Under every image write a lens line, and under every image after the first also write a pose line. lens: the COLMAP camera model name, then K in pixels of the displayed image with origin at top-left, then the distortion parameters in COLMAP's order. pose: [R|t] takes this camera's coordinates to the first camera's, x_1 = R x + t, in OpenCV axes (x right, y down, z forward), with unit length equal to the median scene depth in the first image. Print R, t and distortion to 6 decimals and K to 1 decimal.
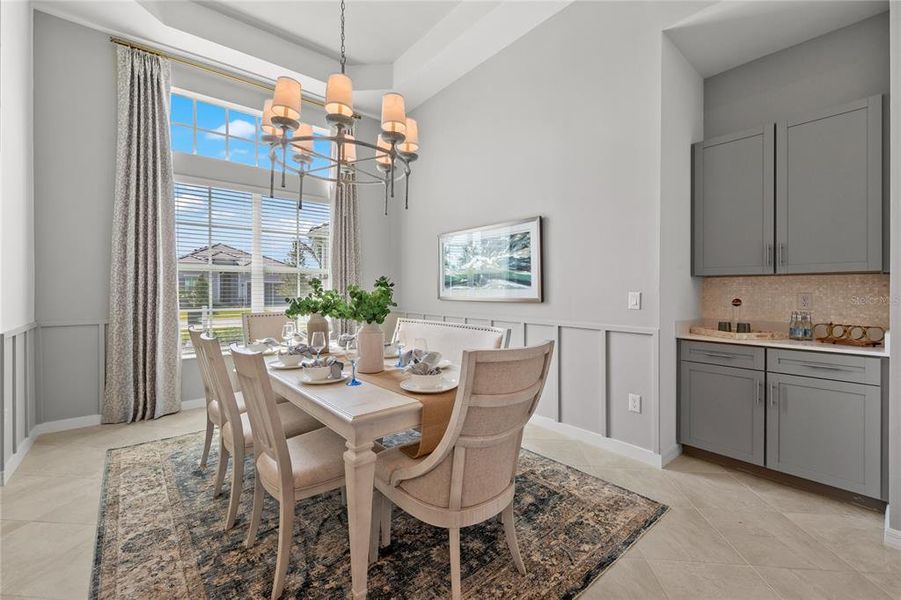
lens RADIAL K [[378.9, 0, 445.0], [0, 378.9, 292.2], [0, 0, 1]] dist [0.003871, -0.000929]
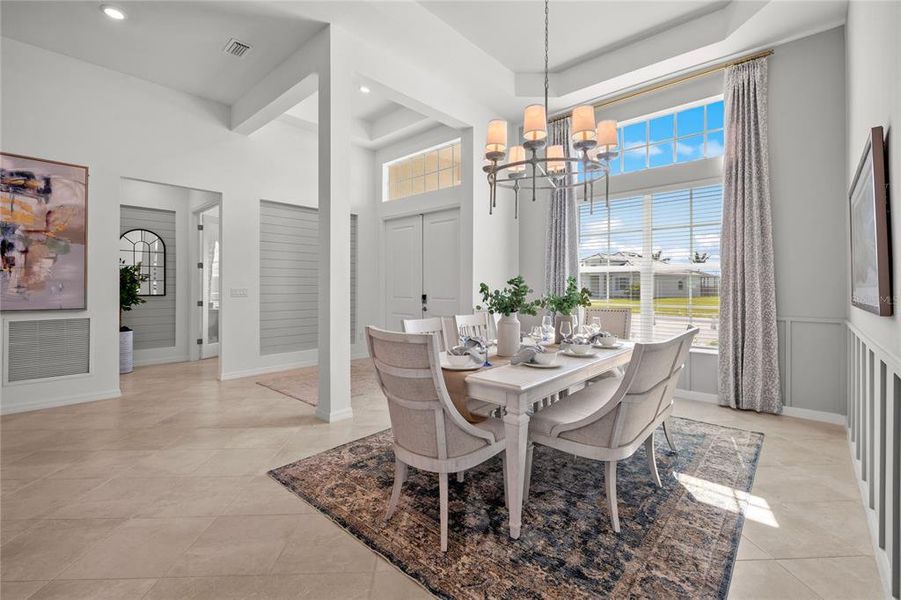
lens RADIAL K [[388.9, 0, 453.5], [0, 388.9, 279.1], [0, 0, 1]] dist [0.011747, 0.000257]
pose [[0.151588, -0.017469, -0.988289, 0.770409], [-0.010621, 0.999757, -0.019301, -0.007497], [0.988387, 0.013423, 0.151366, 0.492198]]
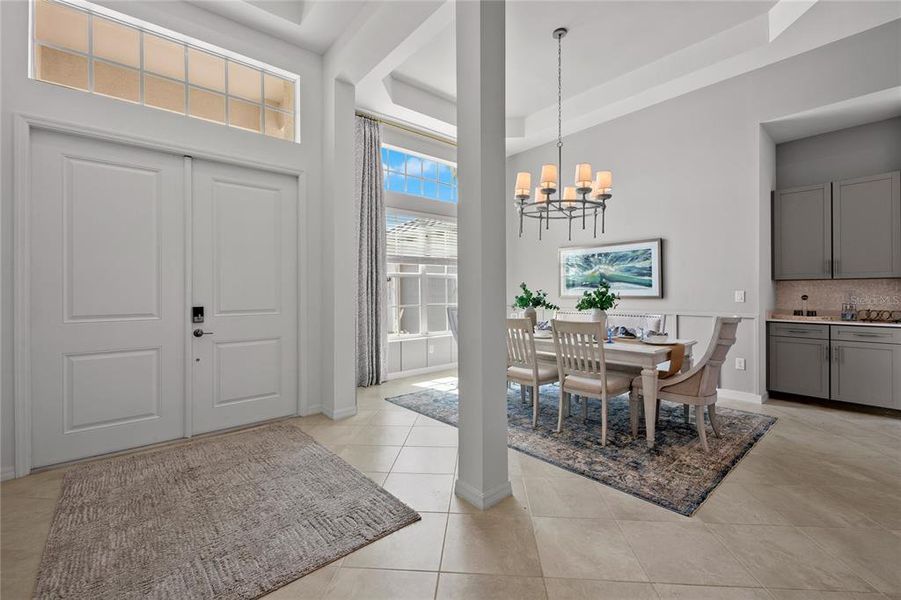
lens RADIAL K [[378.9, 0, 456.7], [0, 378.9, 292.1], [0, 0, 1]] dist [0.003871, -0.000929]
pose [[0.999929, -0.005377, 0.010596, -0.650902], [0.005397, 0.999984, -0.001866, 0.001568], [-0.010585, 0.001924, 0.999942, -0.513478]]
